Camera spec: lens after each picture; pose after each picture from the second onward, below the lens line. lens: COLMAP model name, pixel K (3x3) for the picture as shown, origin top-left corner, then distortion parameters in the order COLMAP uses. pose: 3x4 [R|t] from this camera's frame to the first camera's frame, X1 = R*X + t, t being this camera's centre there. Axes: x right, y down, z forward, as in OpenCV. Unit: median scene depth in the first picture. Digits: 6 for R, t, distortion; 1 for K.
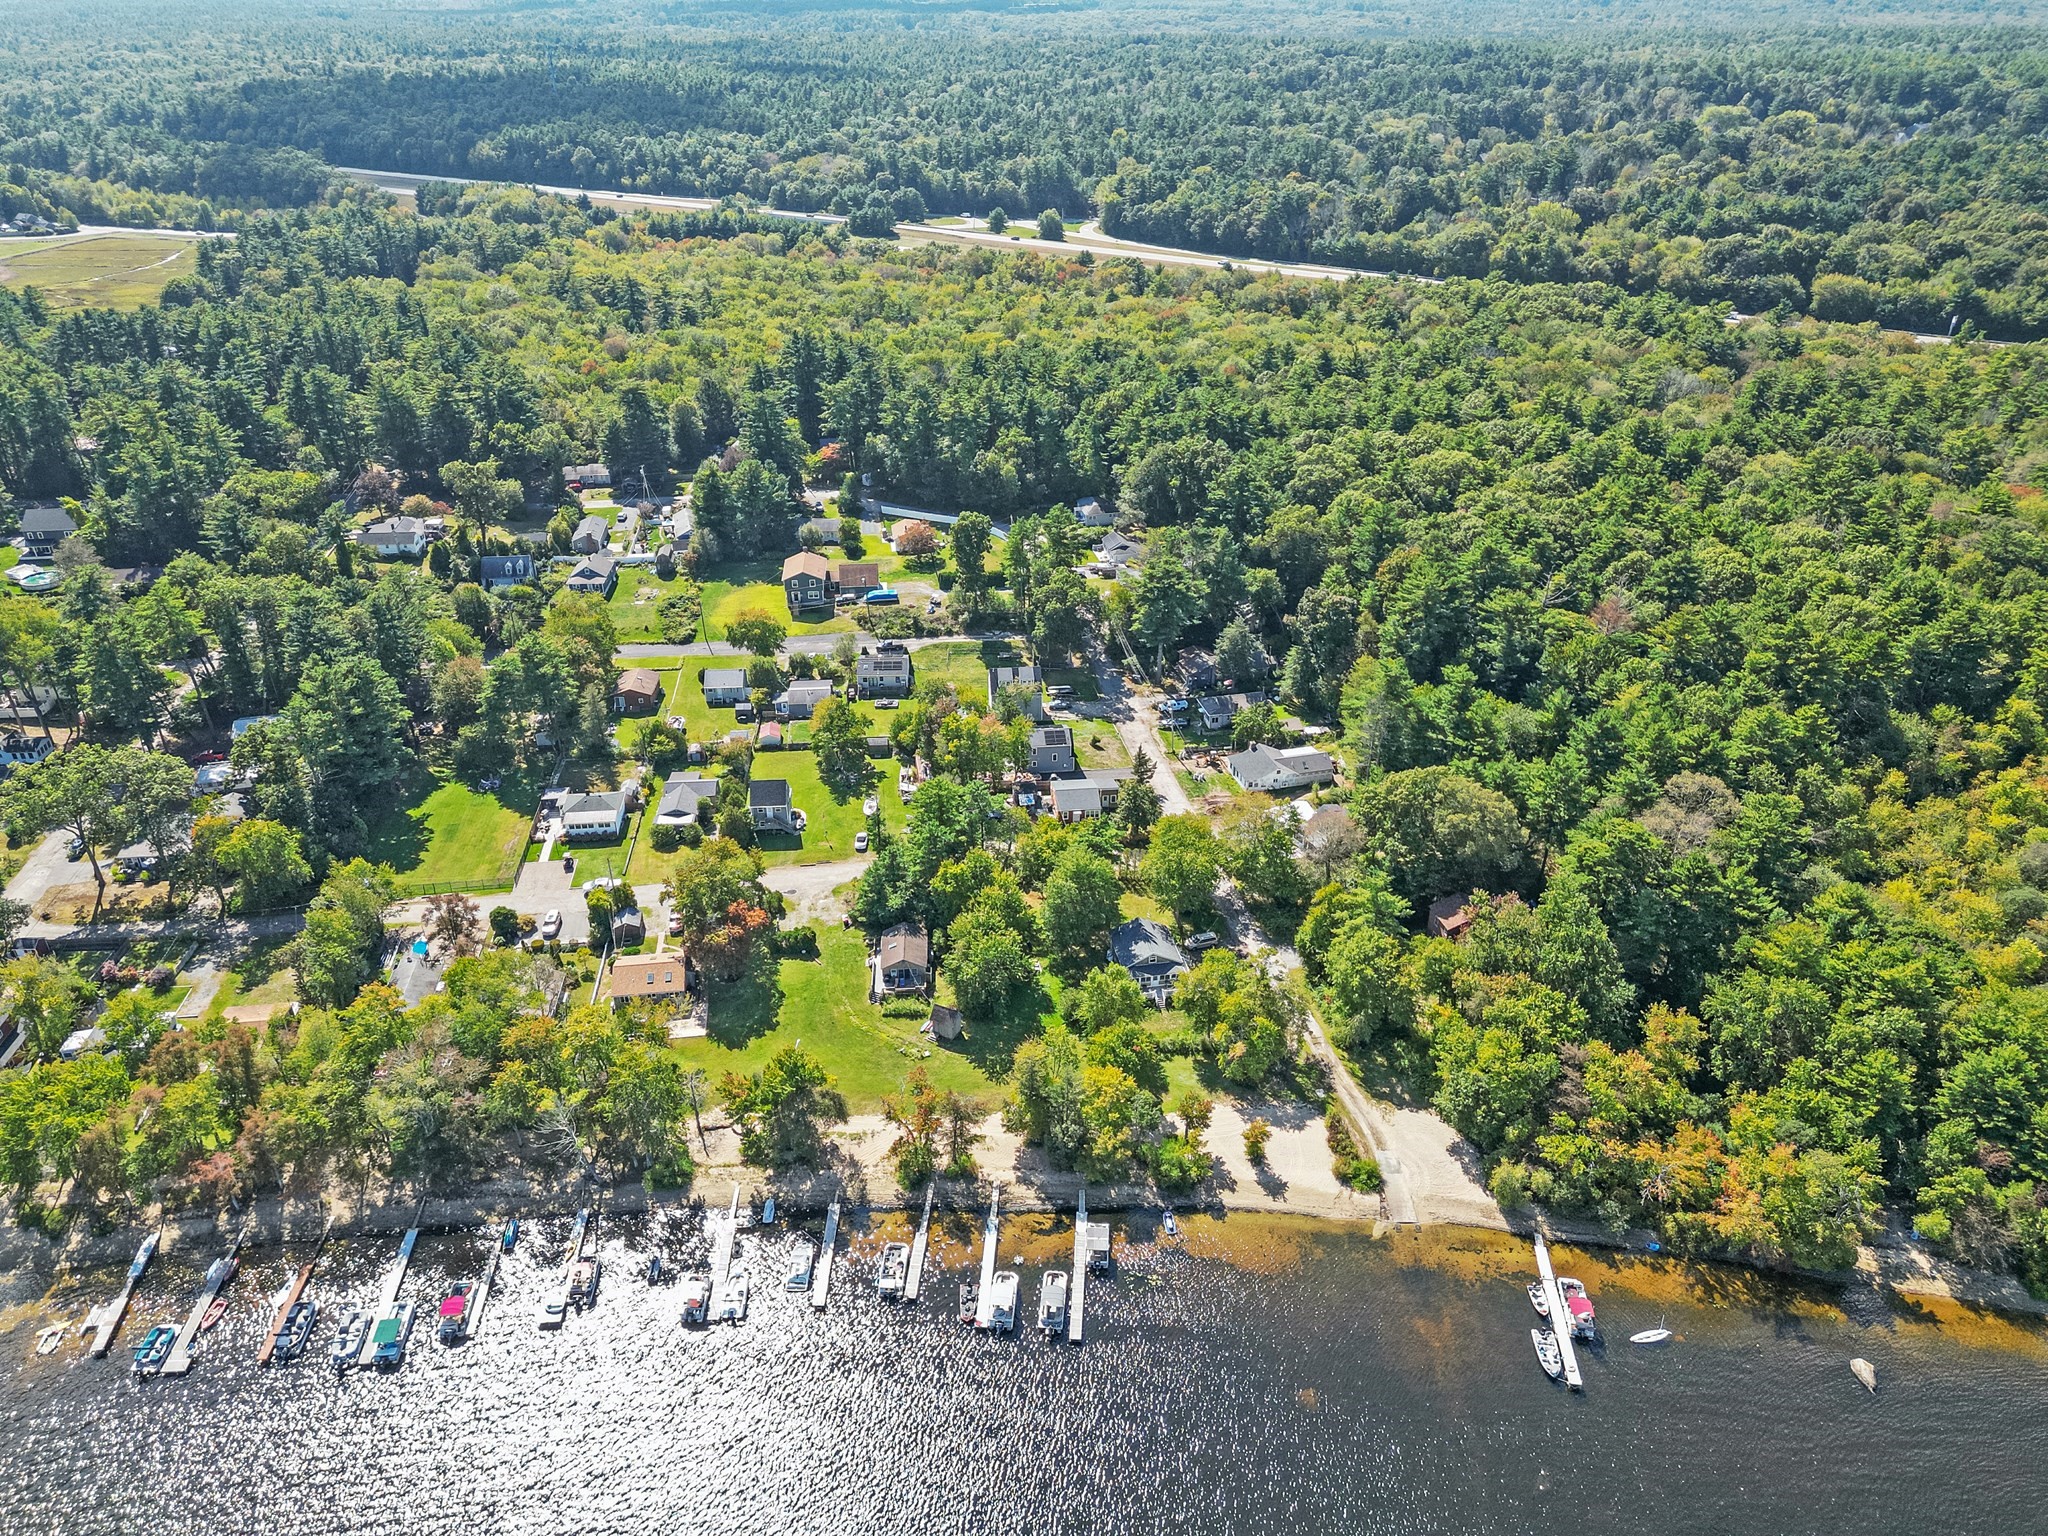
lens RADIAL K [[1450.6, 0, 1024.0], [0, 1450.6, 768.0], [0, 0, 1]] dist [0.090586, -0.090308]
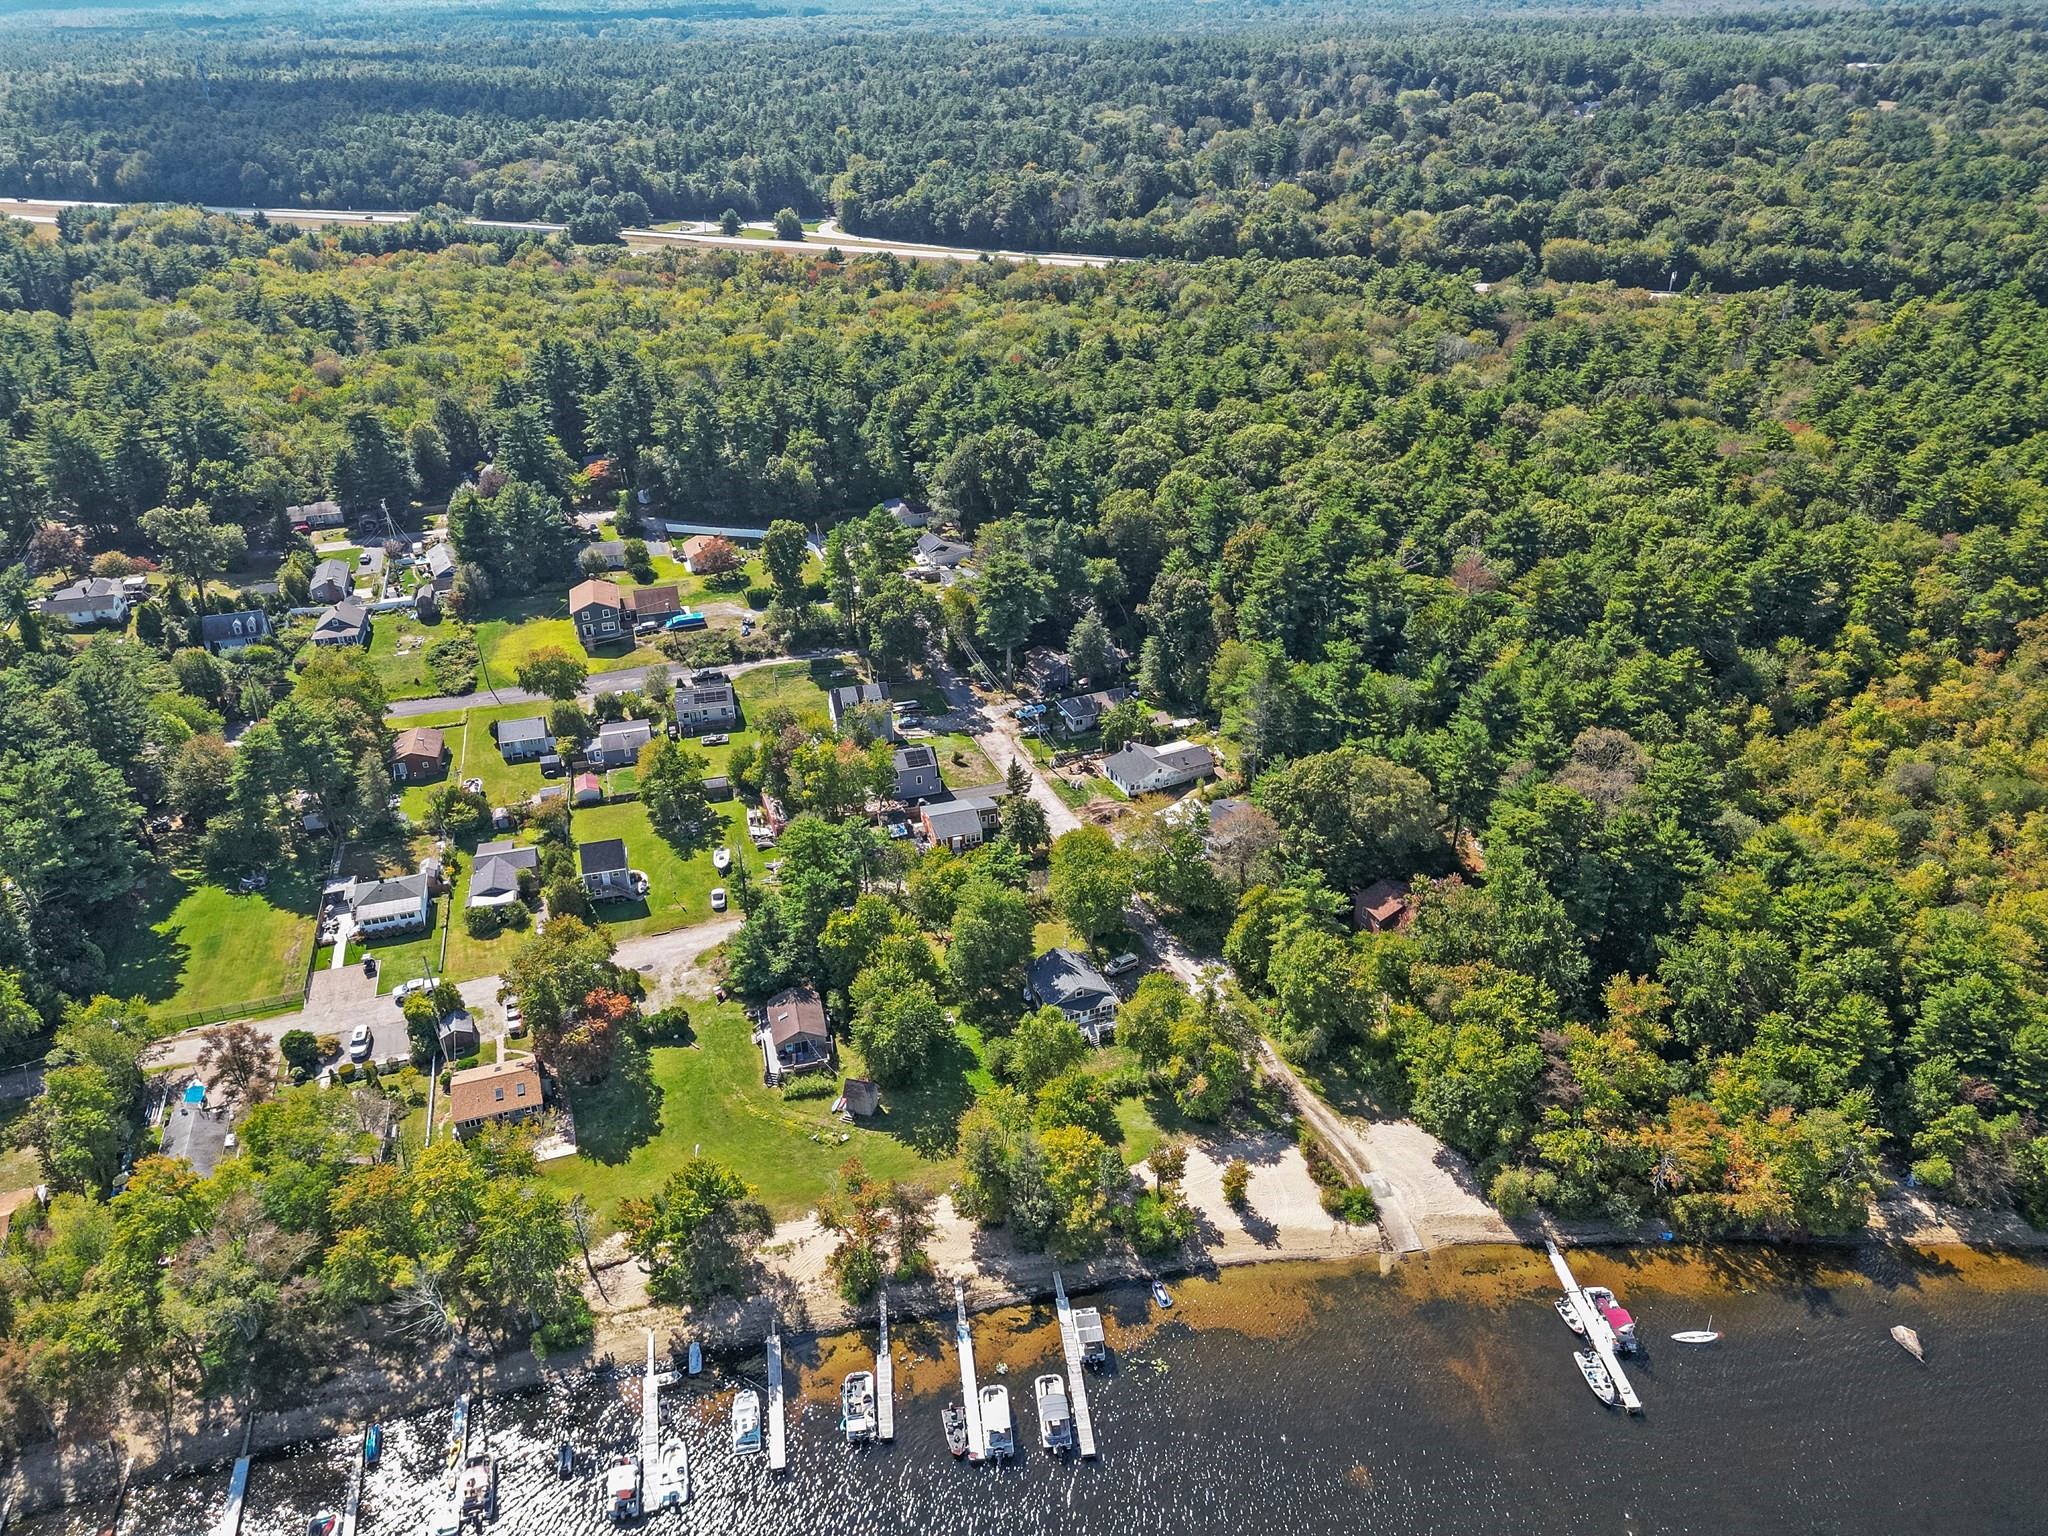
lens RADIAL K [[1451.8, 0, 1028.7], [0, 1451.8, 770.5], [0, 0, 1]] dist [0.077432, -0.070342]
pose [[0.980815, -0.103529, 0.165177, -0.059533], [0.104257, 0.994541, 0.004286, -0.009825], [-0.164719, 0.013017, 0.986255, 0.089140]]
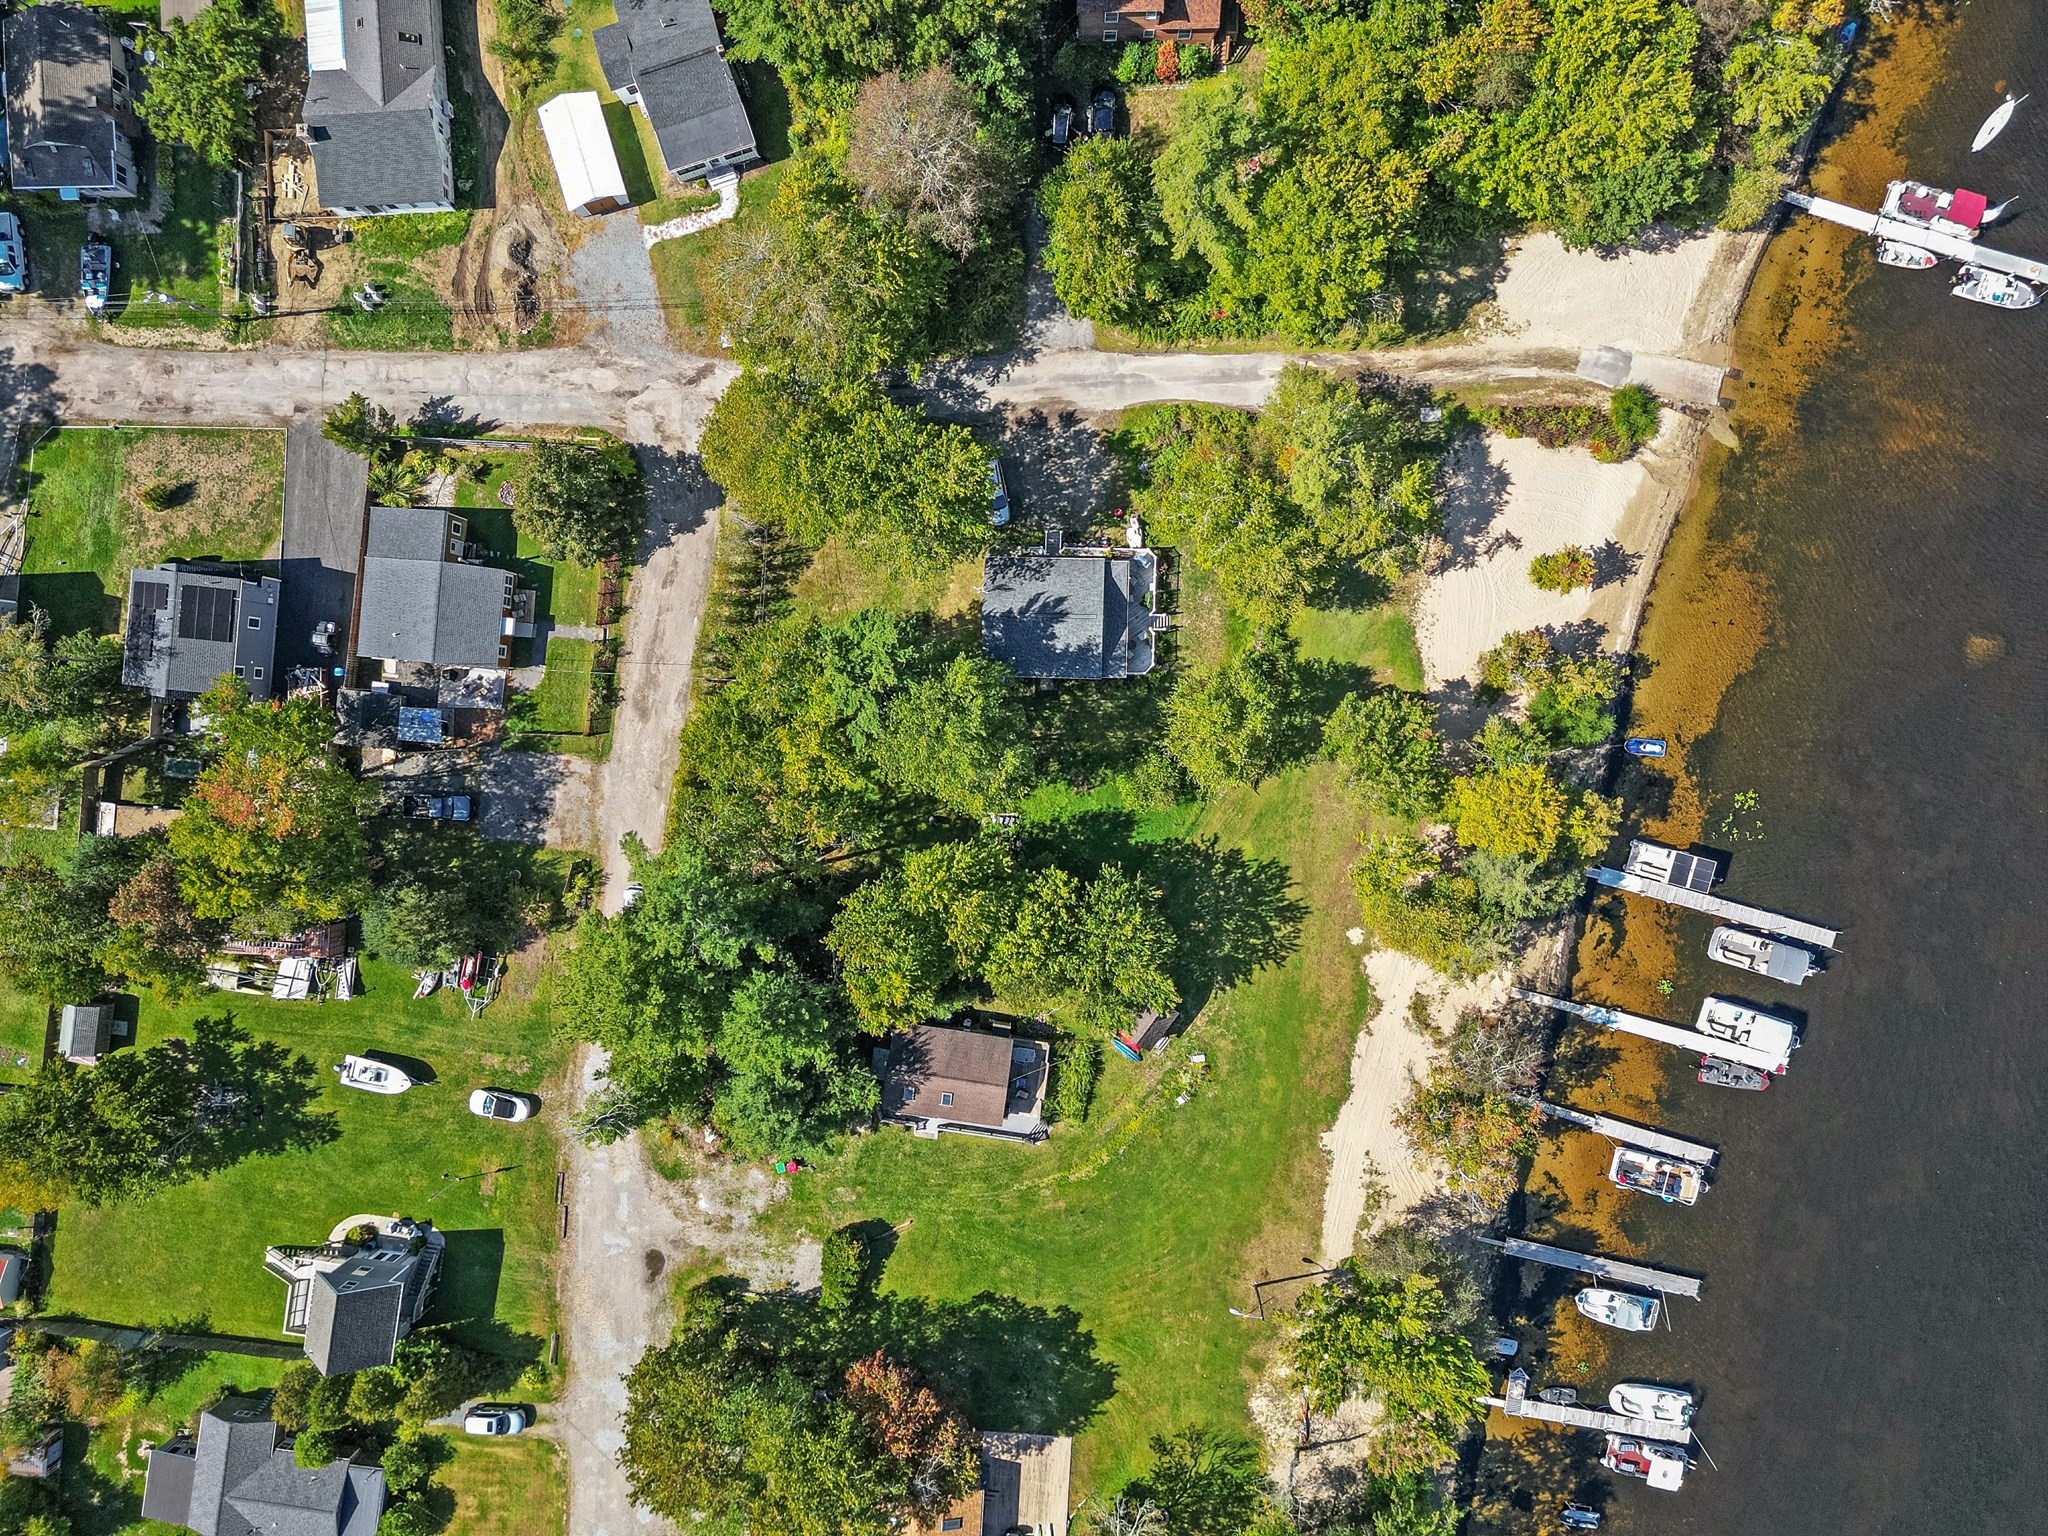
lens RADIAL K [[1456.9, 0, 1026.5], [0, 1456.9, 768.9], [0, 0, 1]] dist [0.074618, -0.066413]
pose [[0.196696, -0.980161, -0.024400, 0.033460], [0.497178, 0.078262, 0.864112, -0.253057], [-0.845059, -0.182098, 0.502708, 0.582694]]
